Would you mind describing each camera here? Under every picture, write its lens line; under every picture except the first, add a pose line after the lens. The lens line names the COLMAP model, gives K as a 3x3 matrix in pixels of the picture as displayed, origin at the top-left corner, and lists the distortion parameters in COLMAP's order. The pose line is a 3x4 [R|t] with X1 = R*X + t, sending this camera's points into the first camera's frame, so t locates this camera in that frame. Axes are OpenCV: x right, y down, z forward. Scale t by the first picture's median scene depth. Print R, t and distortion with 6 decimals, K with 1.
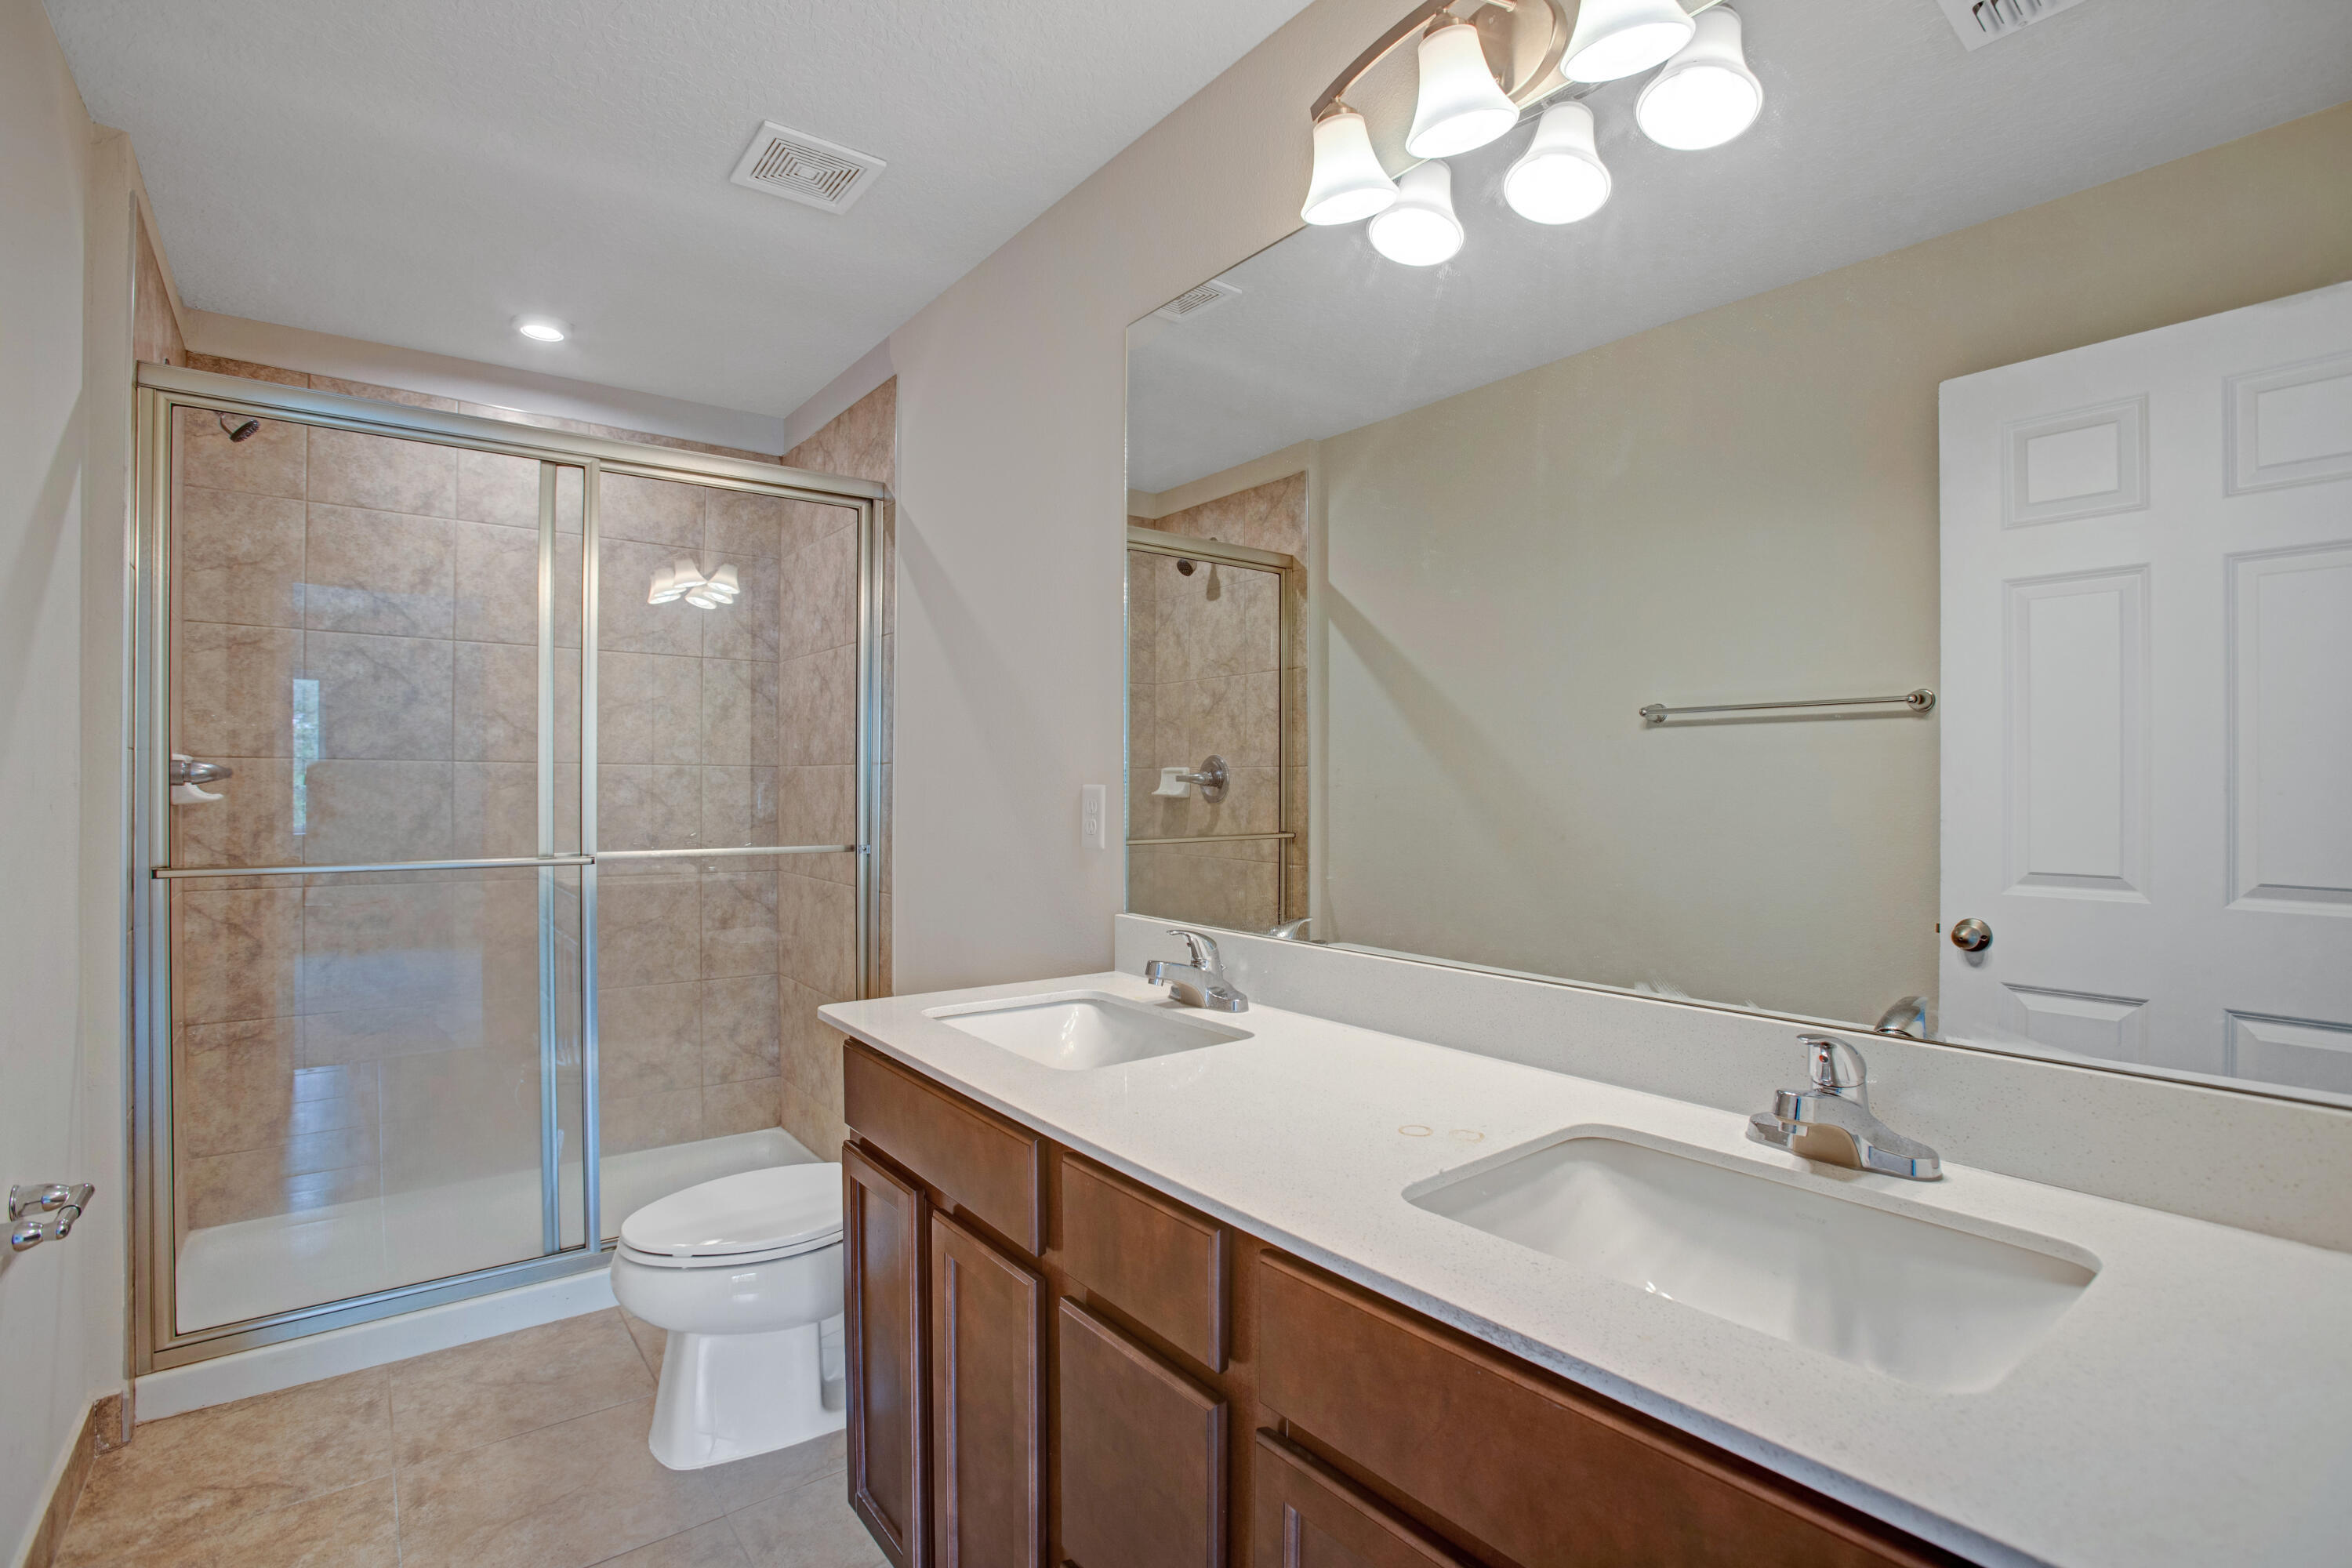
lens RADIAL K [[1098.7, 0, 1178.3], [0, 1098.7, 795.6], [0, 0, 1]] dist [-0.065176, 0.029349]
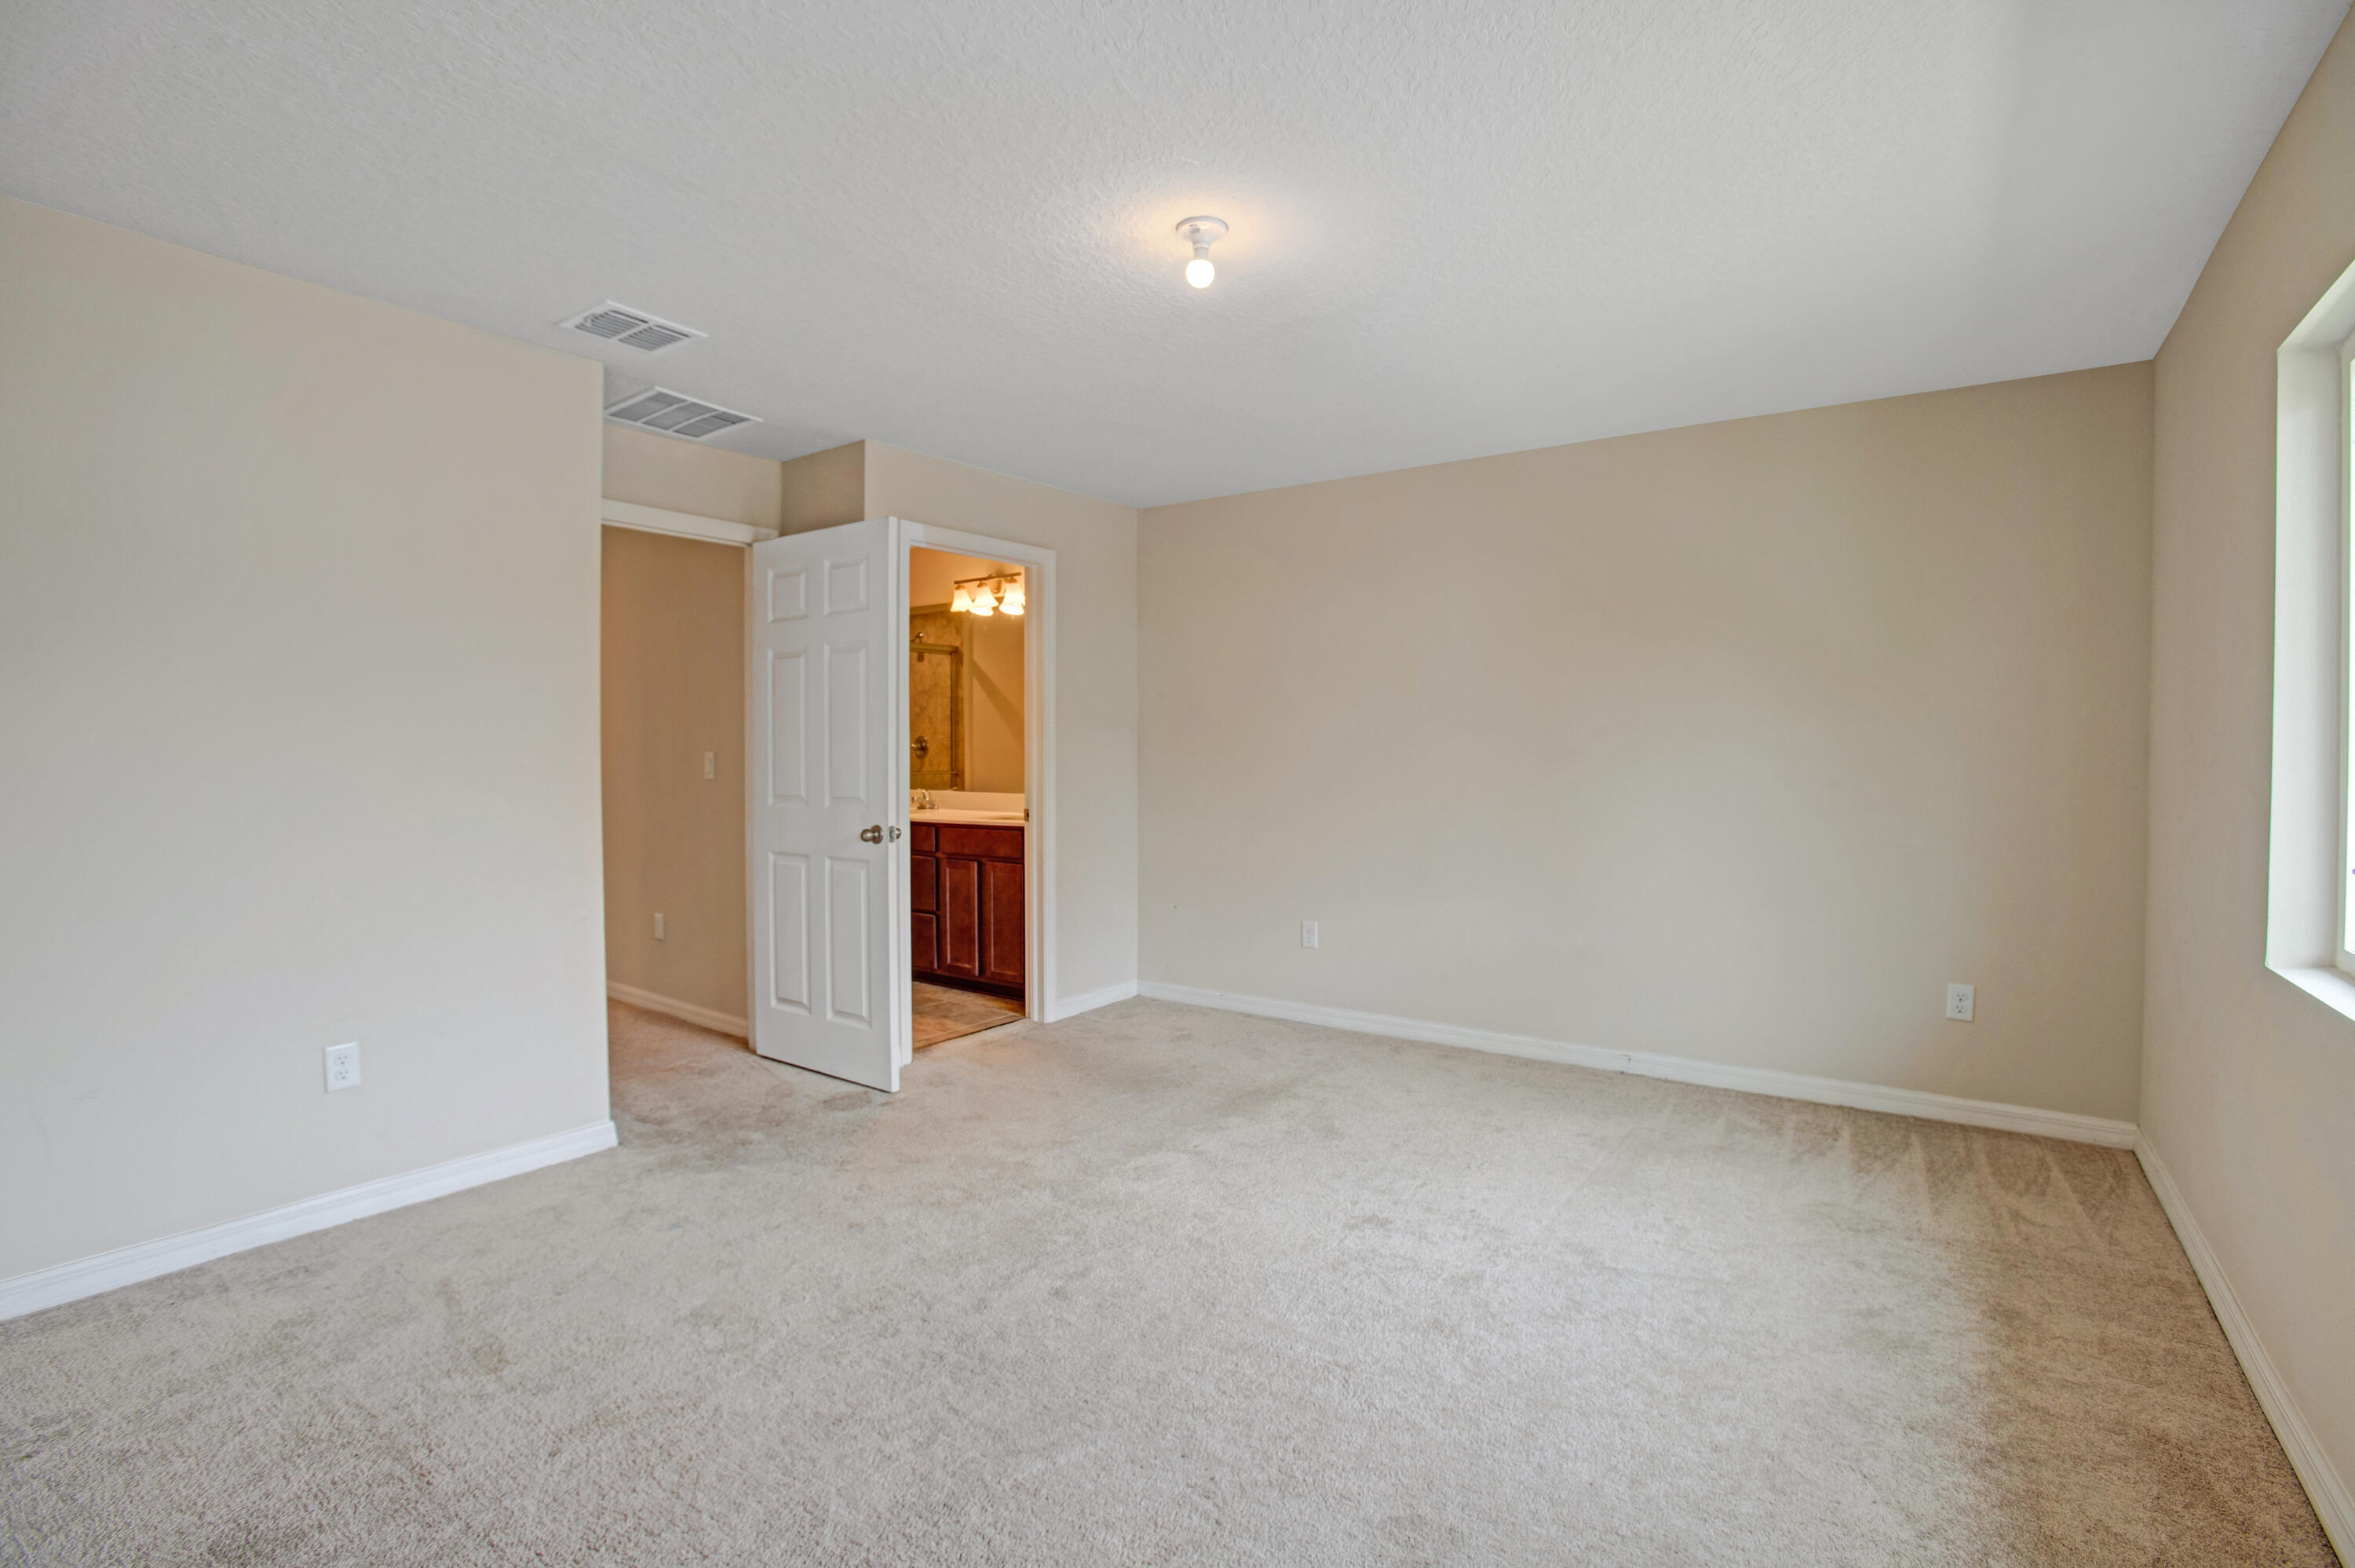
lens RADIAL K [[1083.2, 0, 1177.5], [0, 1083.2, 784.0], [0, 0, 1]] dist [-0.081165, 0.036324]
pose [[0.957783, -0.008254, 0.287375, -0.130880], [0.001204, 0.999694, 0.024700, 0.009022], [-0.287491, -0.023312, 0.957500, -1.632452]]
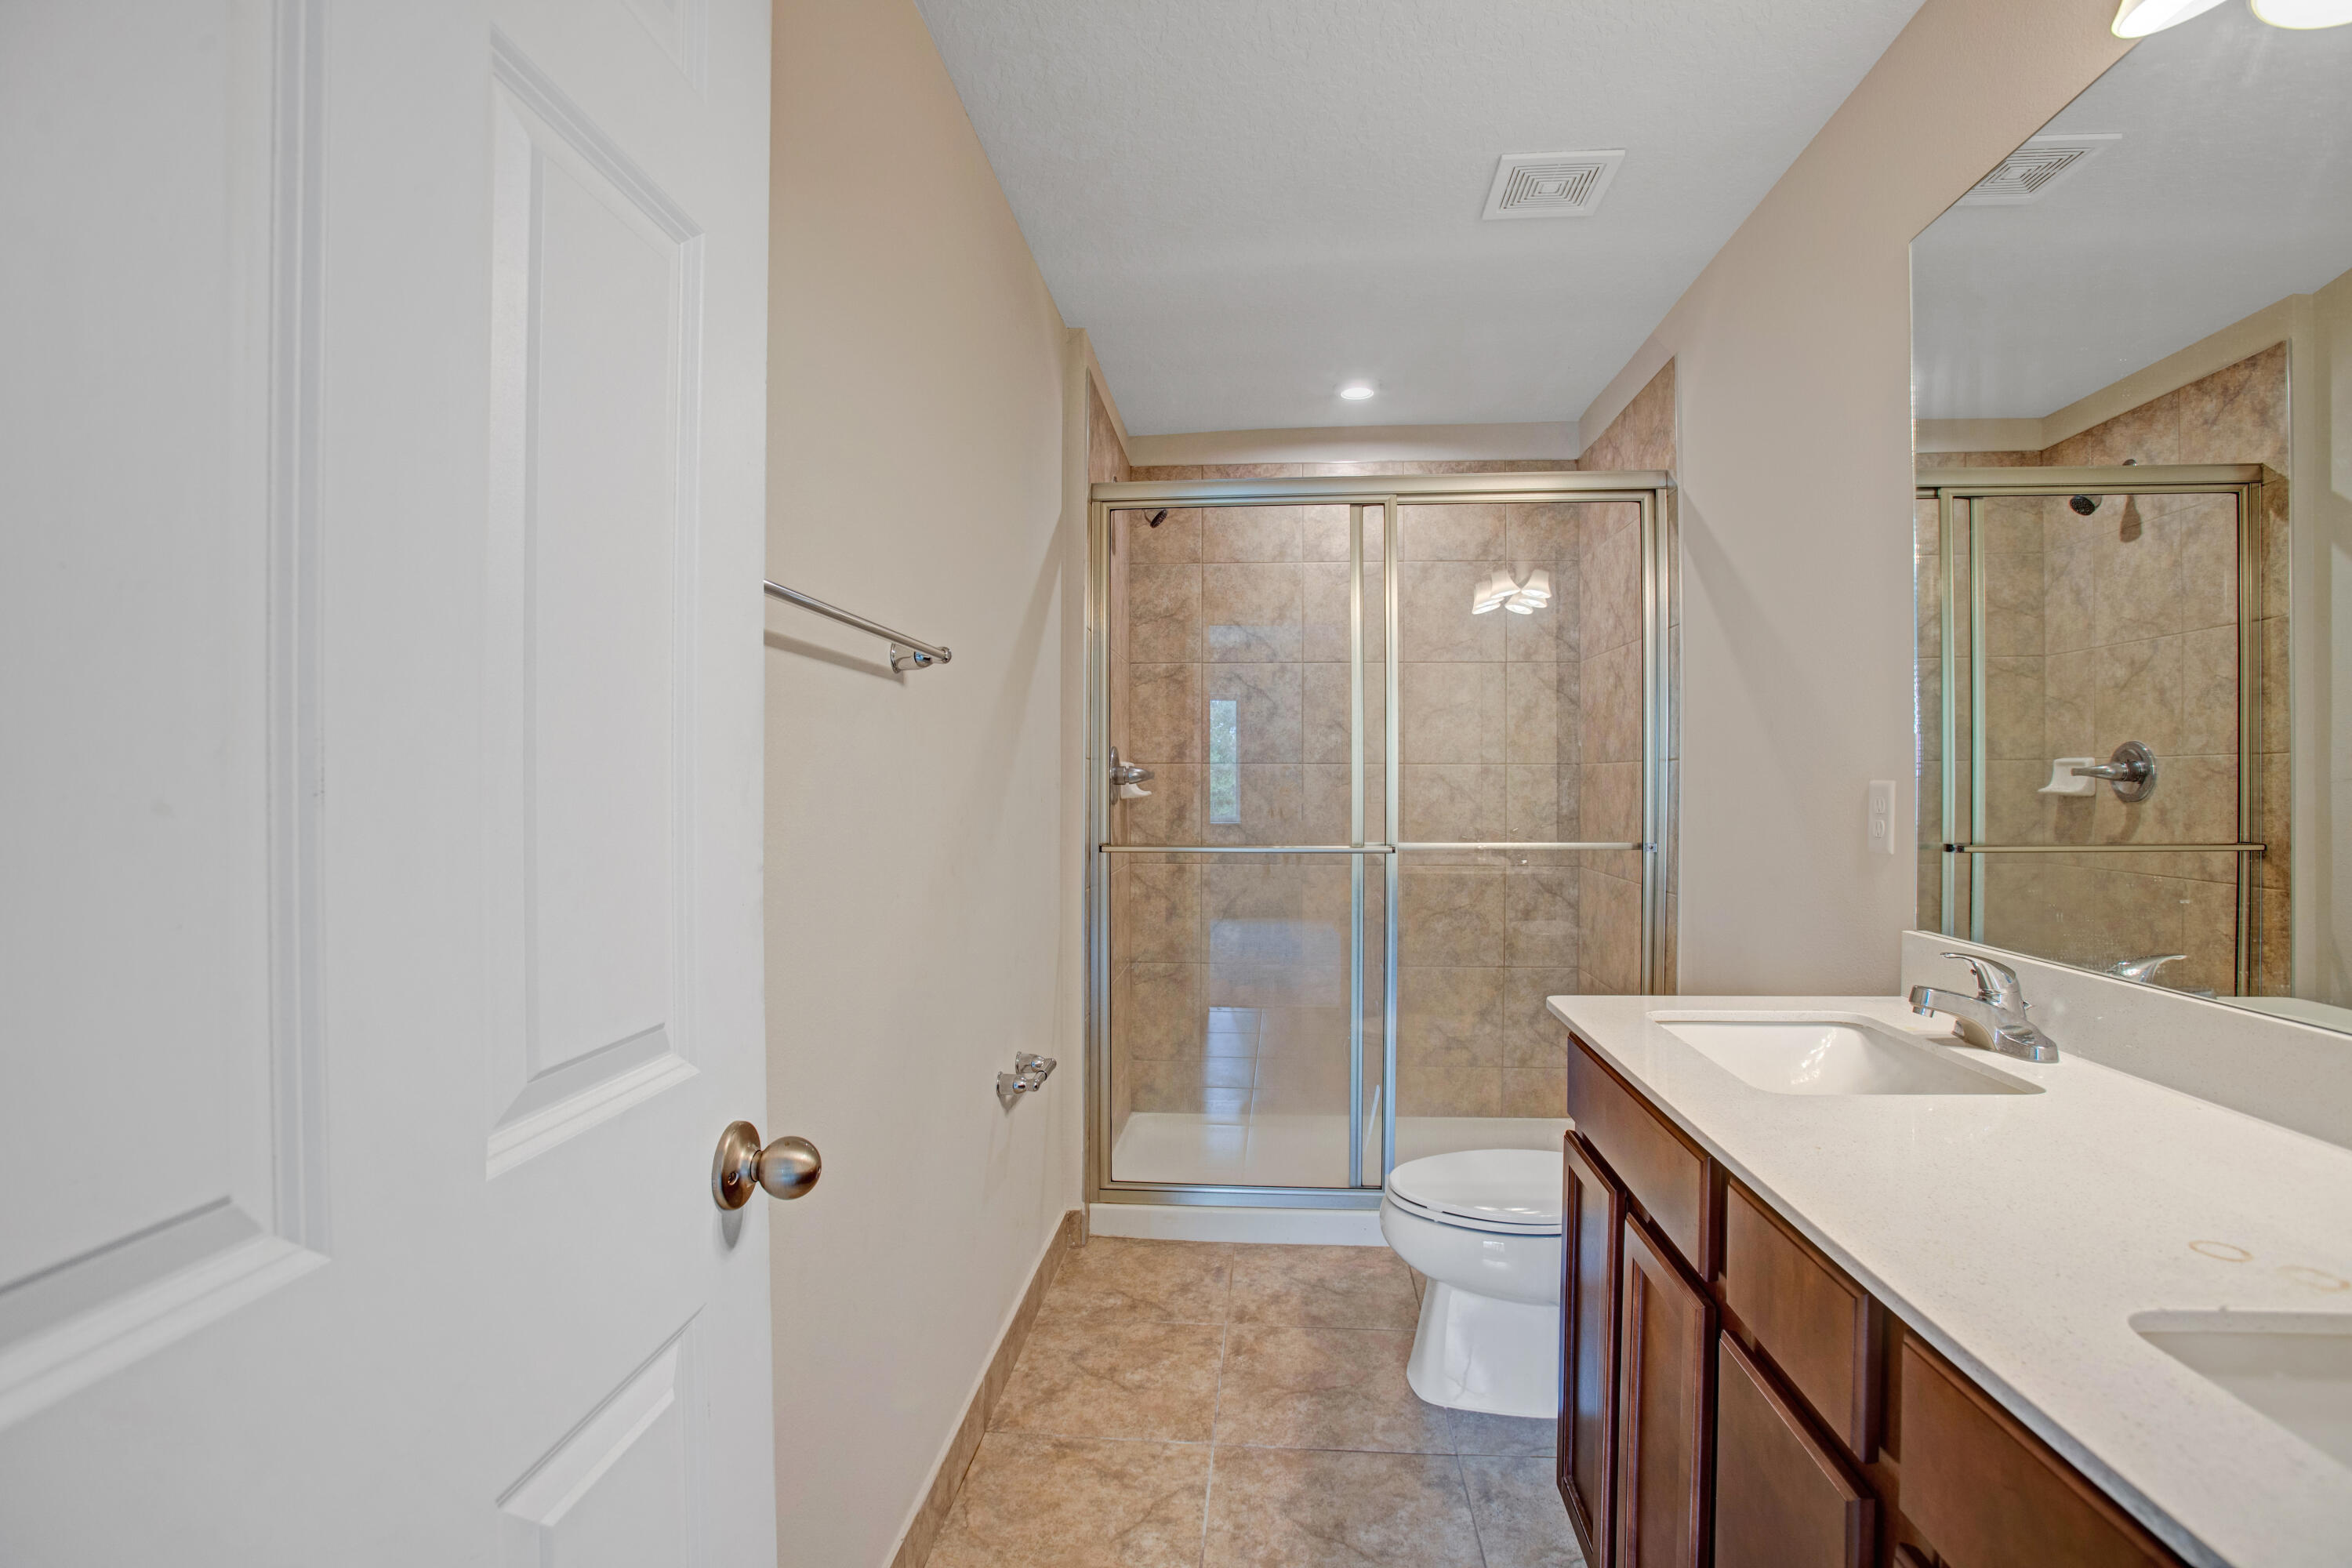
lens RADIAL K [[1108.6, 0, 1211.4], [0, 1108.6, 793.8], [0, 0, 1]] dist [-0.085316, 0.047652]
pose [[0.748718, 0.001120, -0.662888, 0.068788], [-0.000737, 0.999999, 0.000856, 0.000499], [0.662888, -0.000152, 0.748718, 0.006161]]
